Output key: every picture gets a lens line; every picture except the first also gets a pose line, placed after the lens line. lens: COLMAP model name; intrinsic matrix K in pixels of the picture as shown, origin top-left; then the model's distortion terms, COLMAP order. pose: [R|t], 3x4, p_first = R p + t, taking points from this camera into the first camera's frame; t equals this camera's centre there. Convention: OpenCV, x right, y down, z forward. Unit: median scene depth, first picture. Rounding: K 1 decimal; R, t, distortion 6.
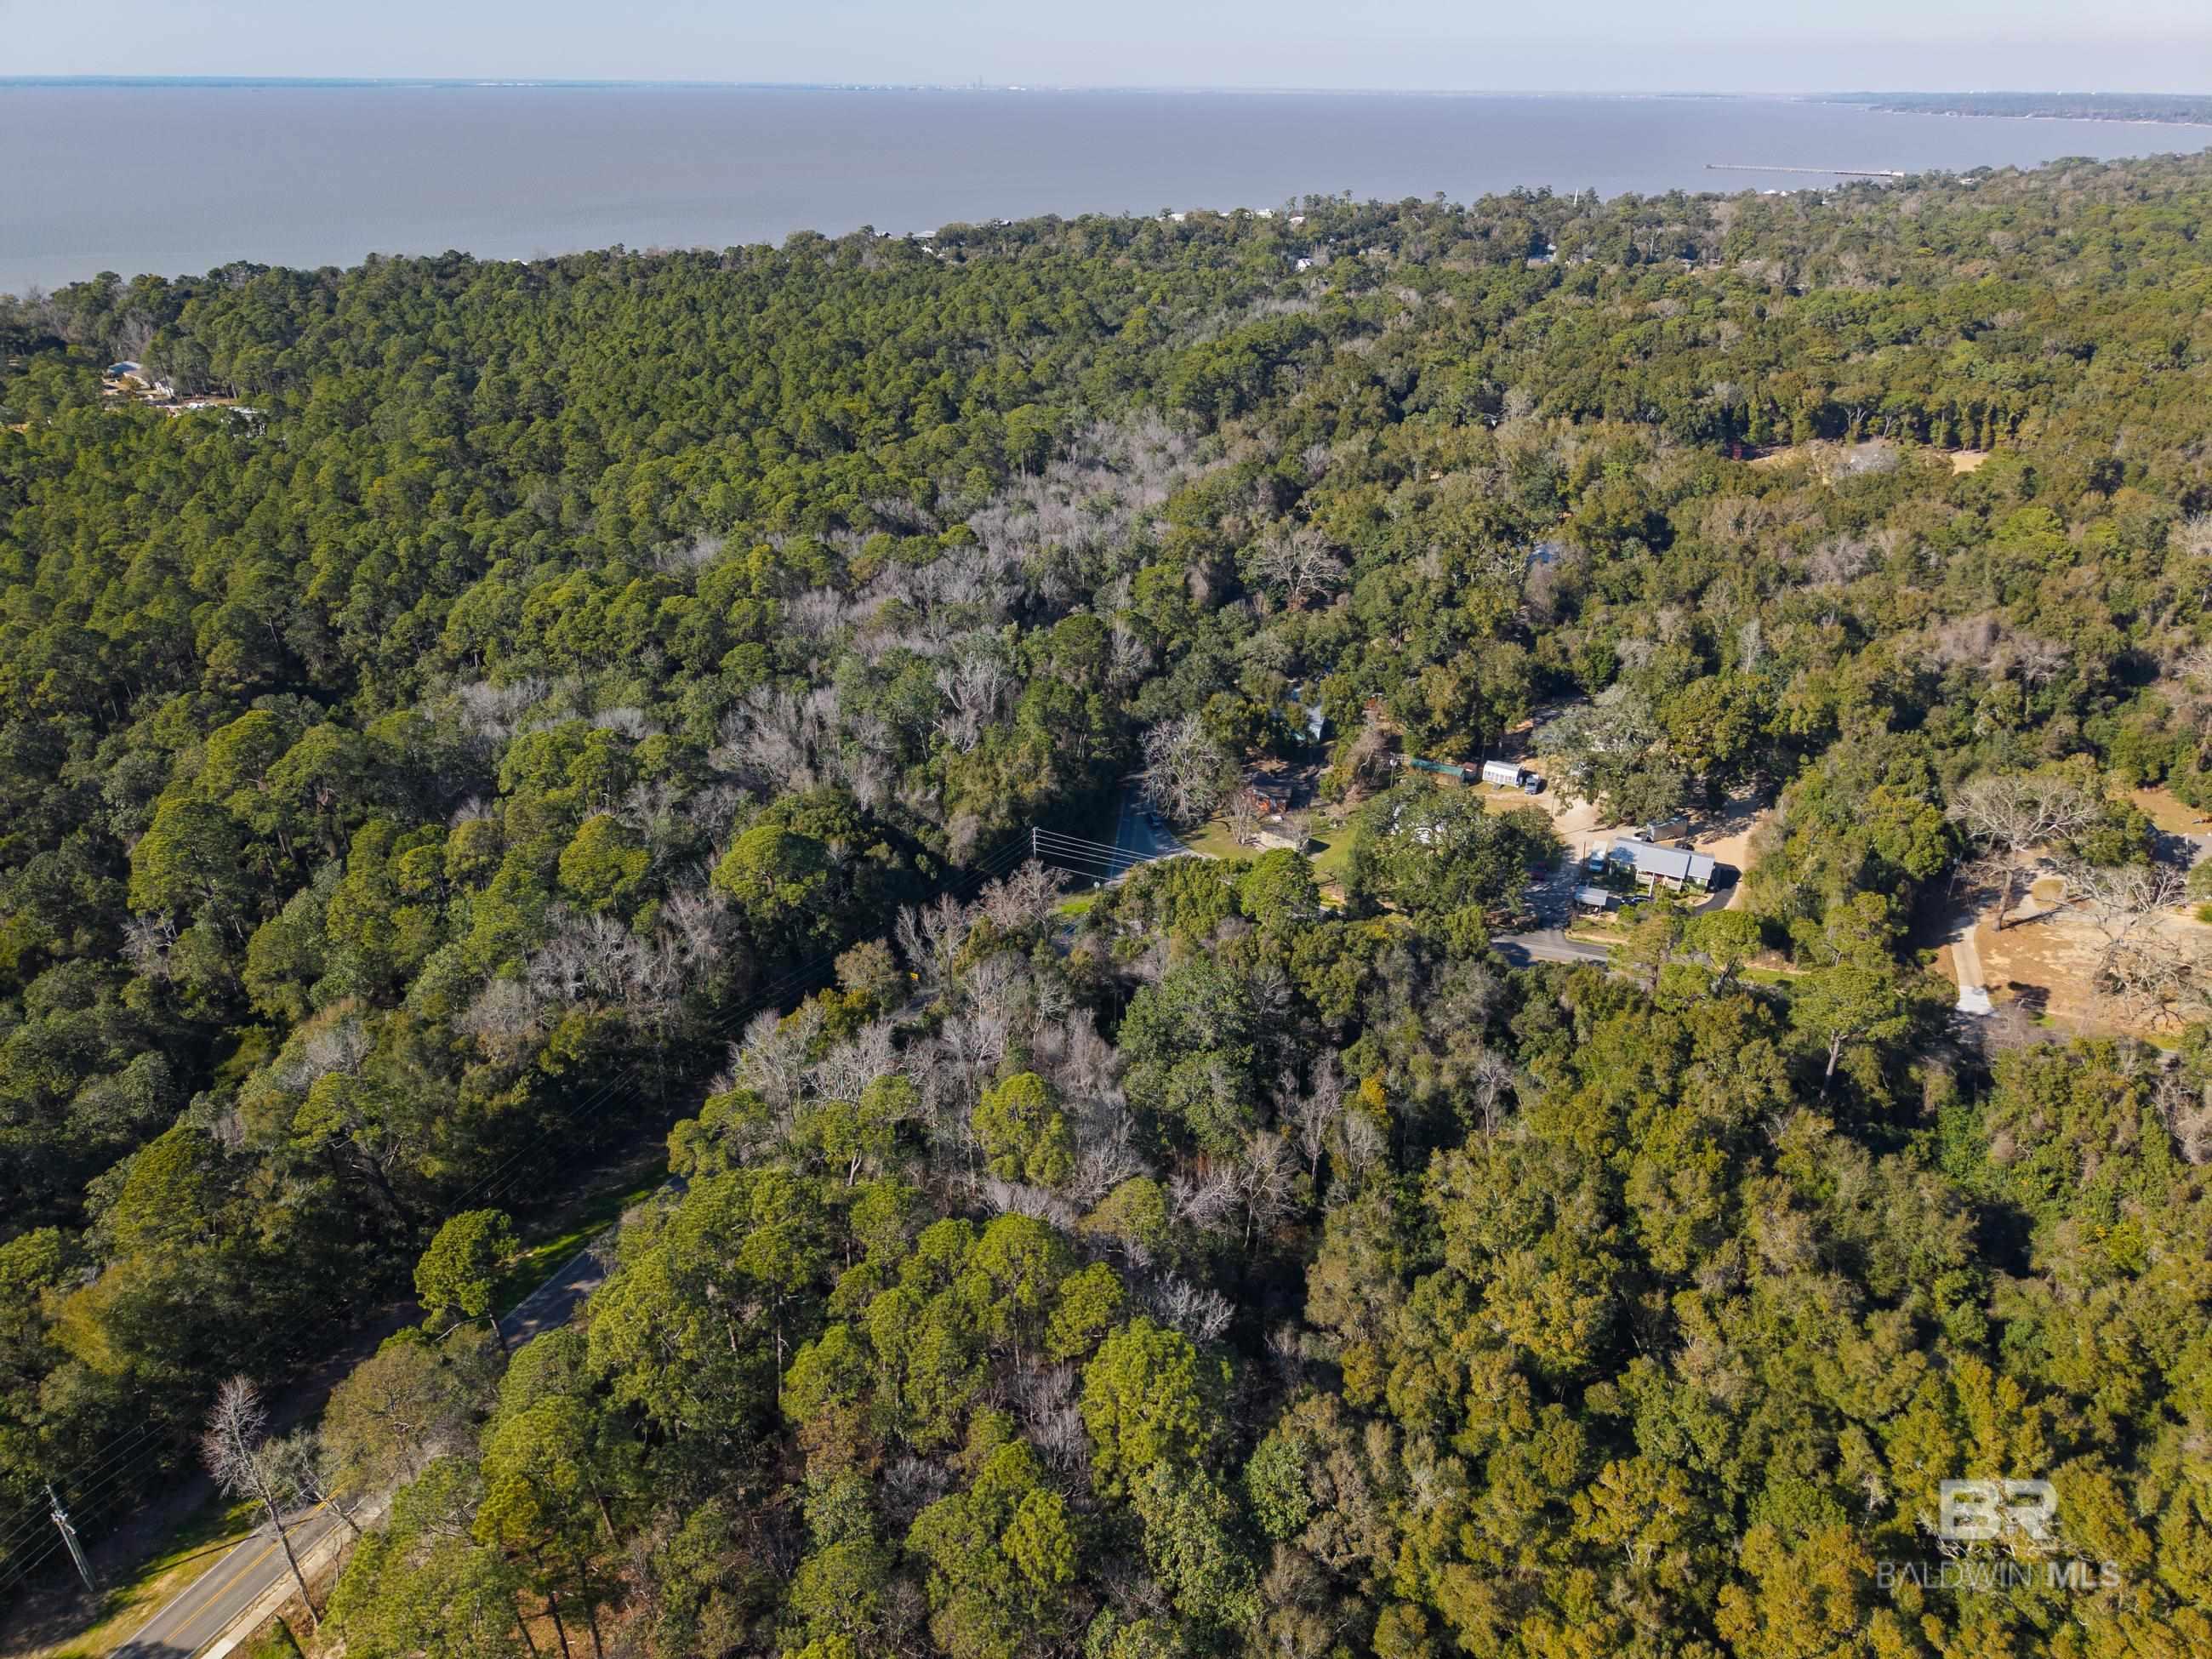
lens RADIAL K [[1481.3, 0, 1095.4], [0, 1481.3, 827.7], [0, 0, 1]] dist [0.006226, -0.005817]
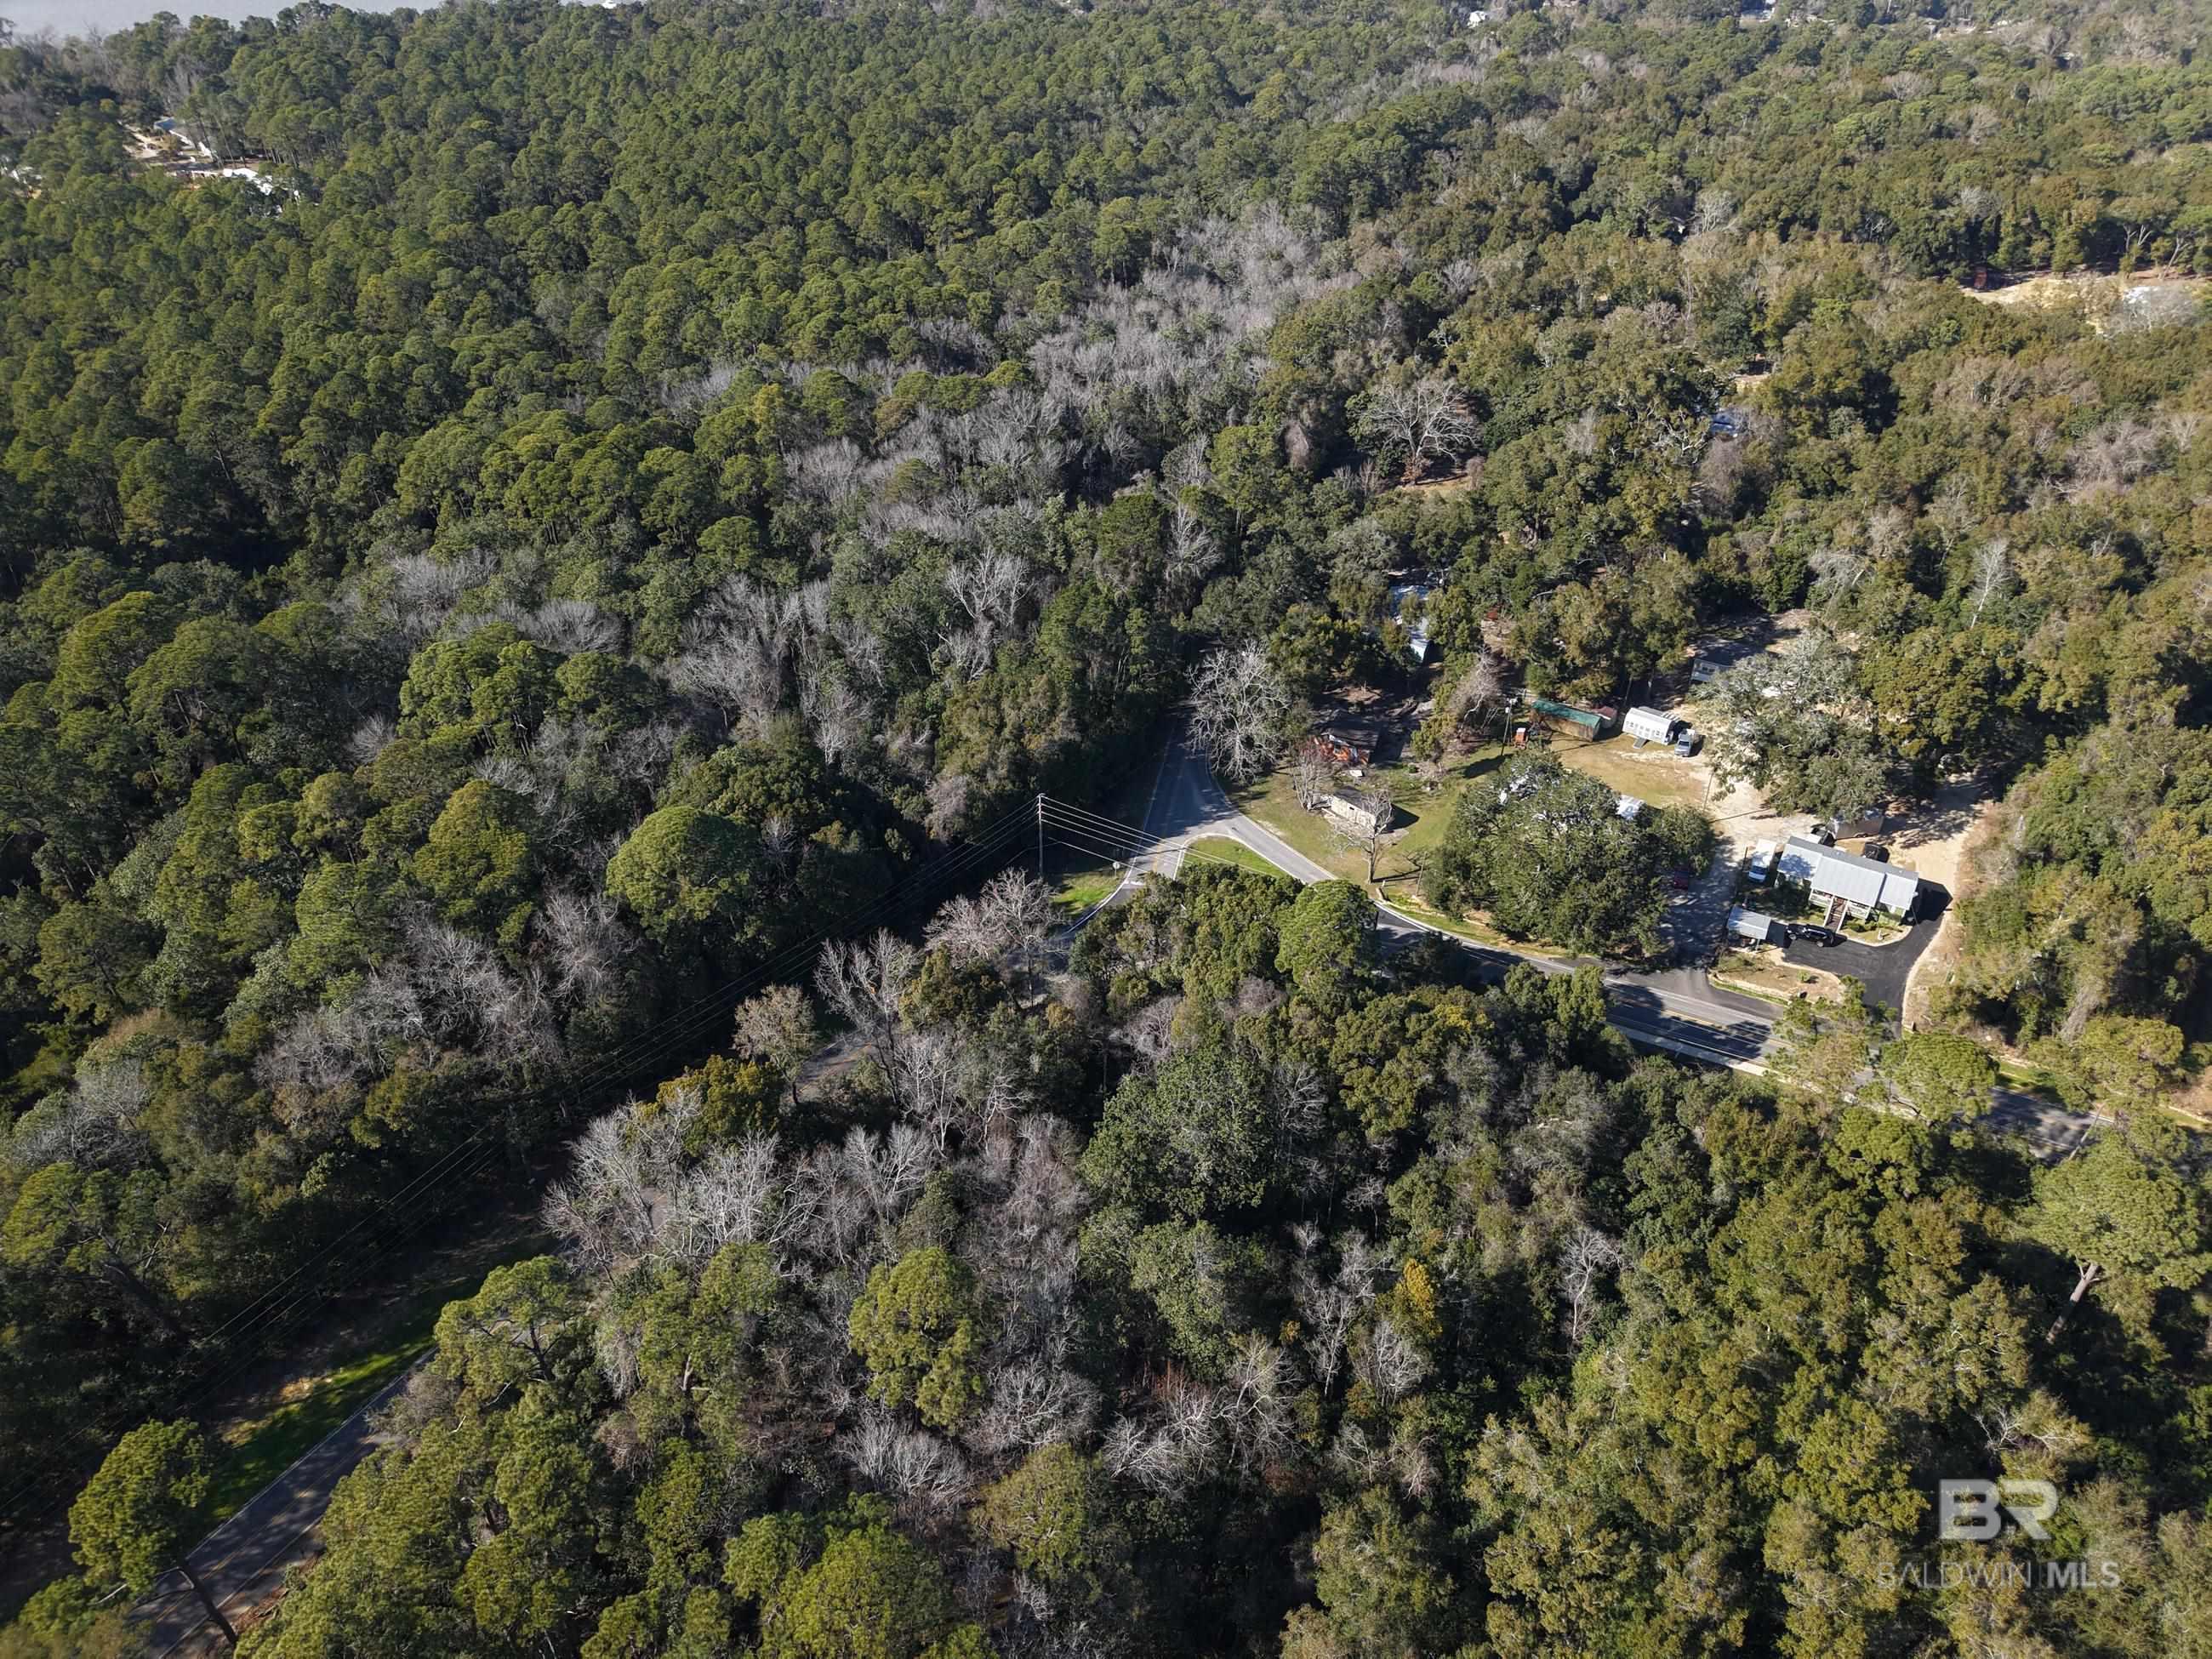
lens RADIAL K [[1481.3, 0, 1102.4], [0, 1481.3, 834.5], [0, 0, 1]] dist [0.006226, -0.005817]
pose [[0.995697, 0.054718, -0.074783, 0.043041], [-0.043330, 0.988304, 0.146209, -0.078521], [0.081909, -0.142339, 0.986423, 0.171634]]
